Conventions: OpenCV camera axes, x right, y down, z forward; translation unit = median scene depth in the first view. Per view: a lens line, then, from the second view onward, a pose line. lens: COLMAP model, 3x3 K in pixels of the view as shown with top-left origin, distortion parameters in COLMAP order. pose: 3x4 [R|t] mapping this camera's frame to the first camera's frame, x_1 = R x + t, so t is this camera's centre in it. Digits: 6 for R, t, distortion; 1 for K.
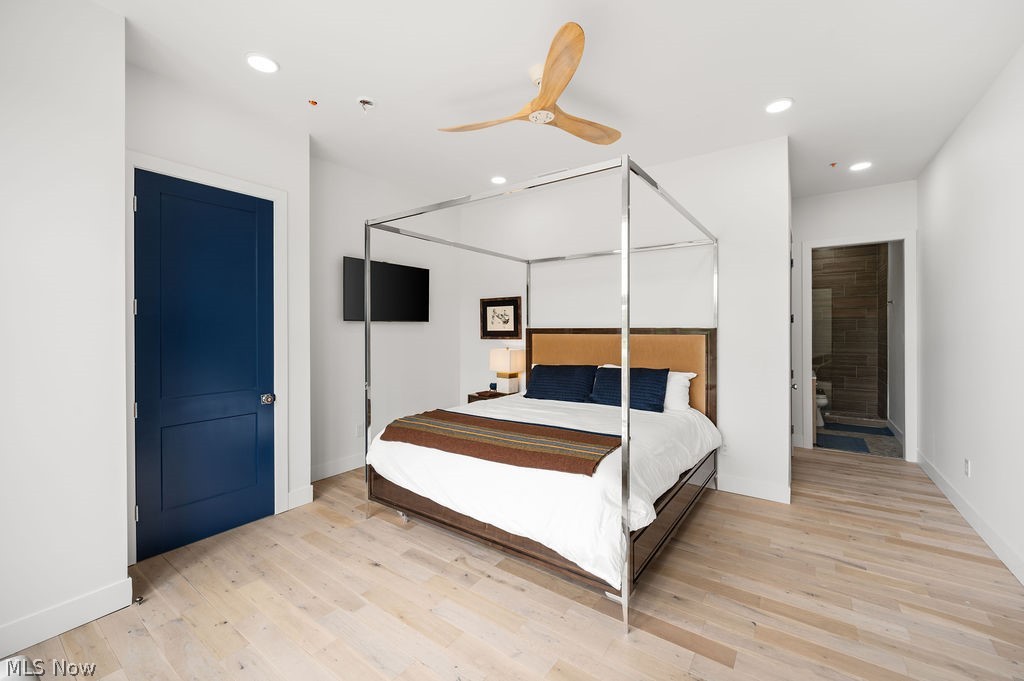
lens RADIAL K [[411.8, 0, 517.4], [0, 411.8, 330.3], [0, 0, 1]] dist [0.002568, -0.001121]
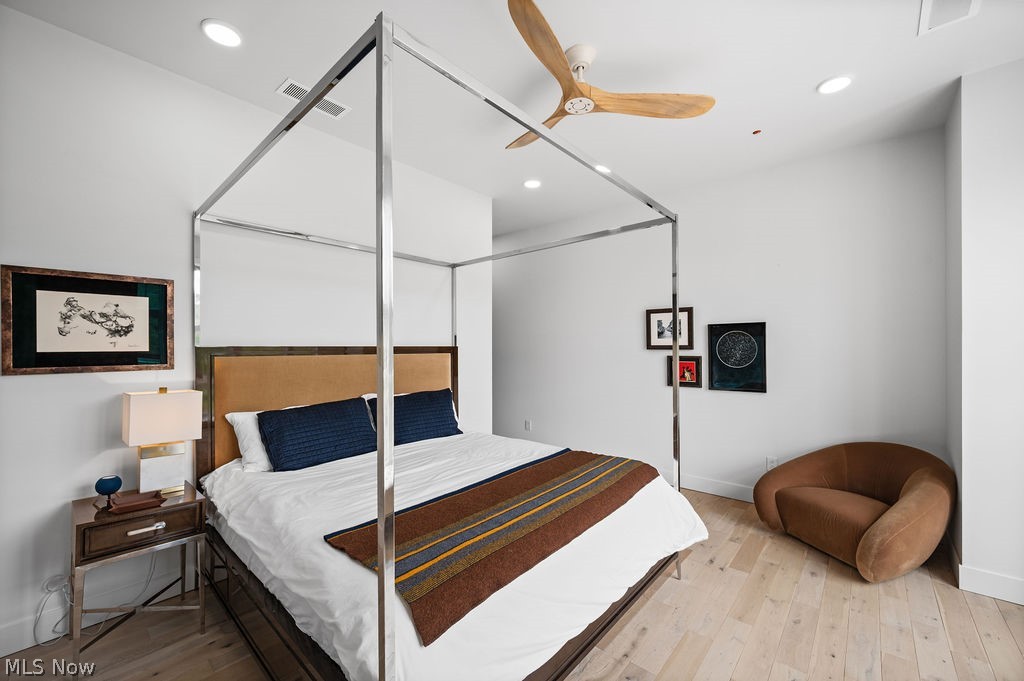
lens RADIAL K [[411.8, 0, 521.2], [0, 411.8, 345.5], [0, 0, 1]] dist [0.002568, -0.001121]
pose [[0.102560, 0.007842, 0.994696, -0.427786], [0.002007, 0.999965, -0.008091, -0.000841], [-0.994725, 0.002826, 0.102541, 0.535247]]
